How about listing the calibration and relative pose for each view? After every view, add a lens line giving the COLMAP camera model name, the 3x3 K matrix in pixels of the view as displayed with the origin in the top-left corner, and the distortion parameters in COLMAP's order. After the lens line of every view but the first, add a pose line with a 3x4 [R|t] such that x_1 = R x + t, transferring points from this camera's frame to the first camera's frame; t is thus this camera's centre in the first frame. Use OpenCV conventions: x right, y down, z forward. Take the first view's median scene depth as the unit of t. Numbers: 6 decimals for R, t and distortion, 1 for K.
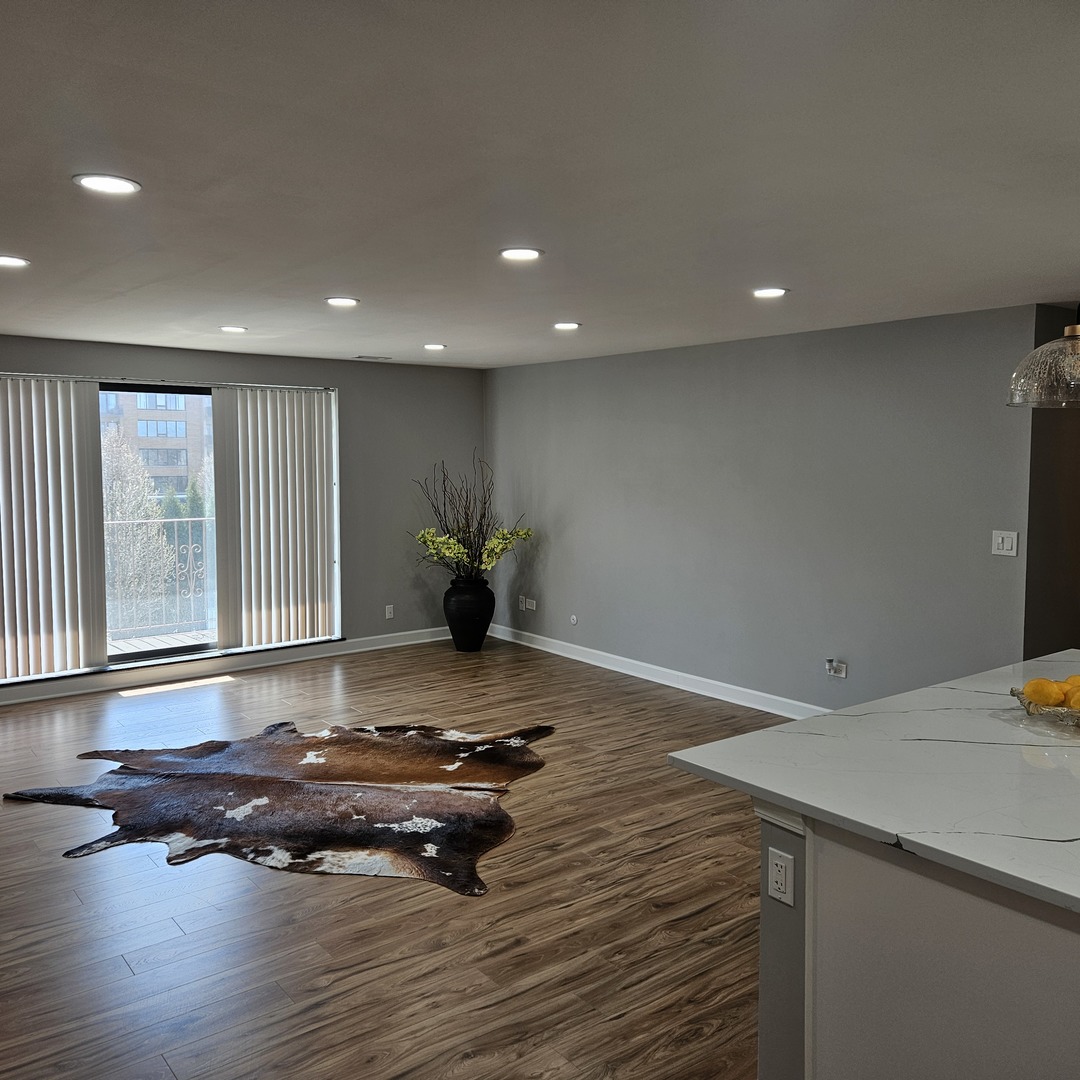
lens RADIAL K [[955.9, 0, 531.9], [0, 955.9, 529.4], [0, 0, 1]] dist [0.086395, -0.077630]
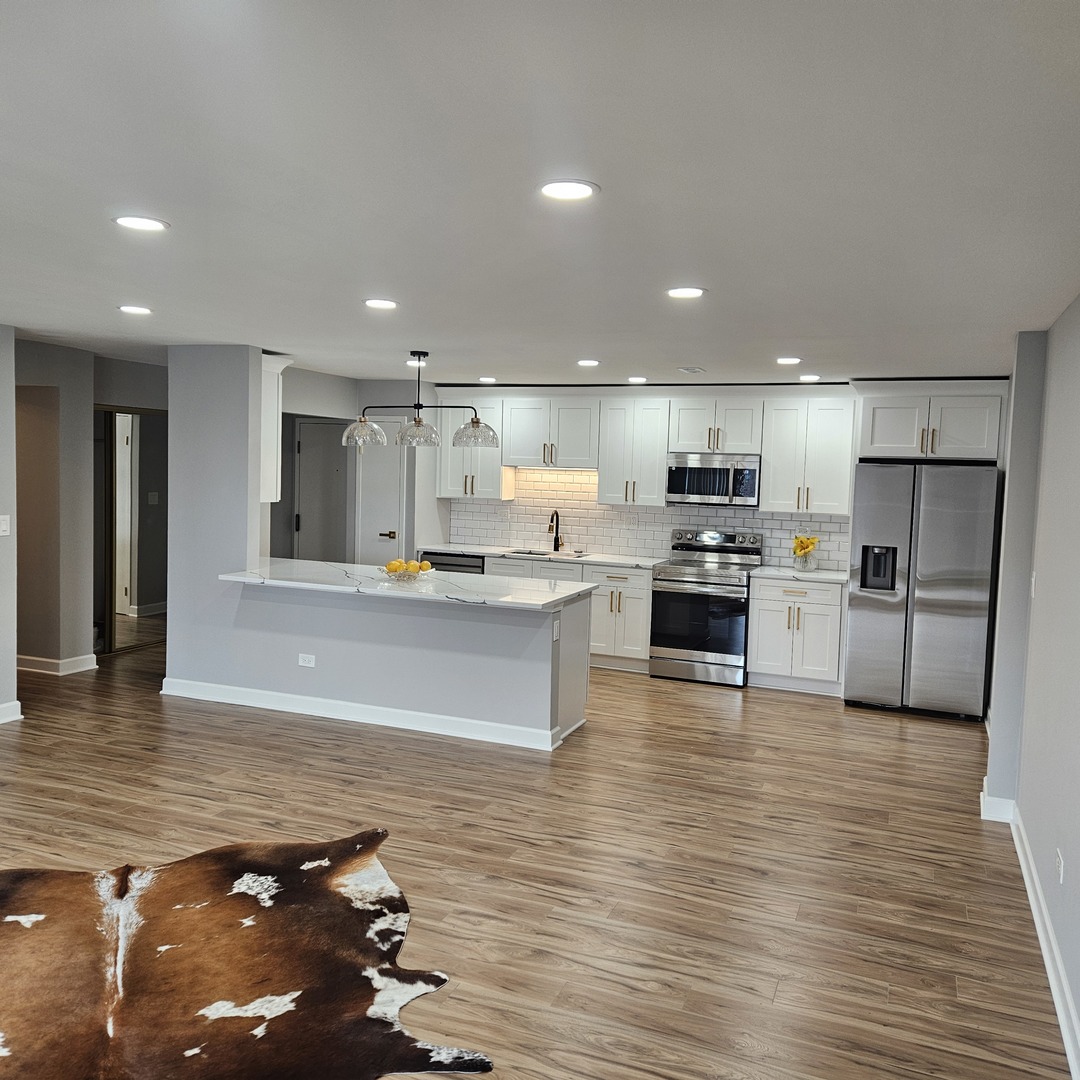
lens RADIAL K [[955.9, 0, 532.1], [0, 955.9, 532.9], [0, 0, 1]] dist [0.086395, -0.077630]
pose [[-0.508781, -0.080433, 0.857130, -0.870498], [0.034468, 0.992924, 0.113635, -0.090356], [-0.860206, 0.087359, -0.502409, 1.071679]]
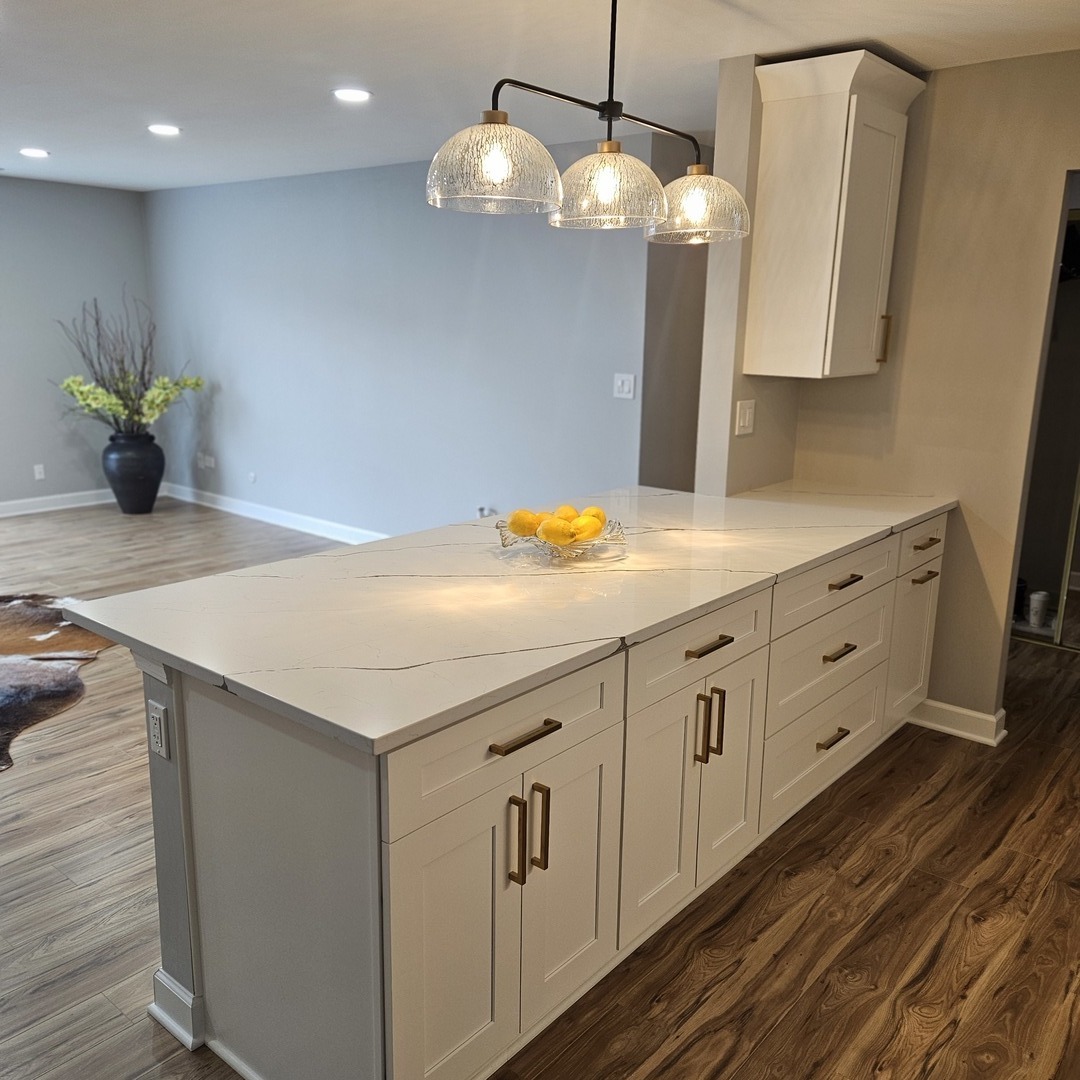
lens RADIAL K [[955.9, 0, 541.3], [0, 955.9, 547.1], [0, 0, 1]] dist [0.086395, -0.077630]
pose [[0.977278, -0.036760, 0.208751, 0.195943], [0.003203, 0.987295, 0.158864, 0.021567], [-0.211939, -0.154586, 0.964979, 0.034528]]
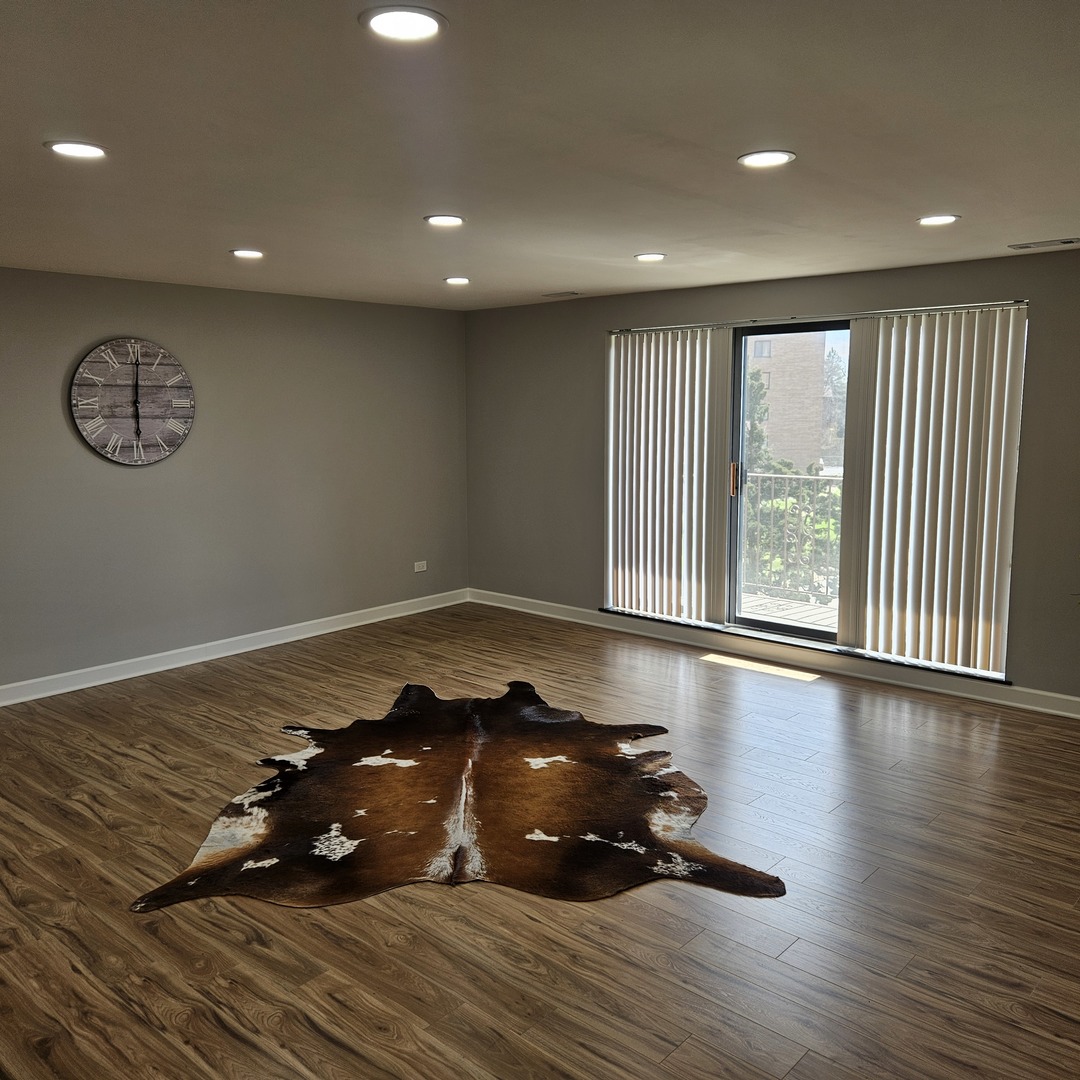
lens RADIAL K [[955.9, 0, 525.6], [0, 955.9, 537.2], [0, 0, 1]] dist [0.086395, -0.077630]
pose [[0.181117, 0.137485, -0.973804, 0.629030], [-0.075720, 0.989190, 0.125575, -0.072879], [0.980542, 0.050993, 0.189569, 0.884963]]
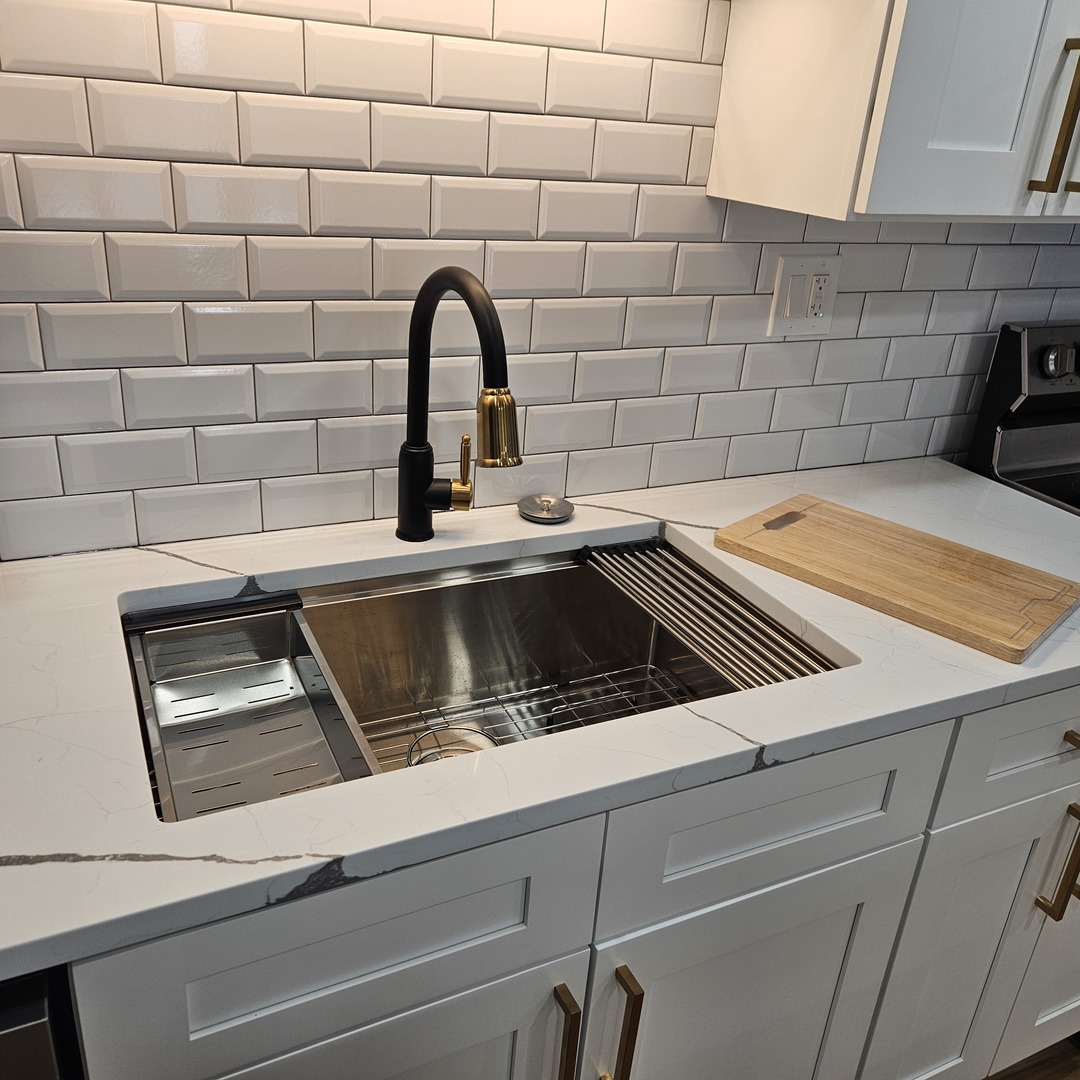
lens RADIAL K [[955.9, 0, 538.2], [0, 955.9, 543.5], [0, 0, 1]] dist [0.086395, -0.077630]
pose [[-0.974315, -0.147213, 0.170406, 0.554298], [-0.049462, 0.878148, 0.475825, 0.016839], [-0.219689, 0.455175, -0.862875, 0.372848]]
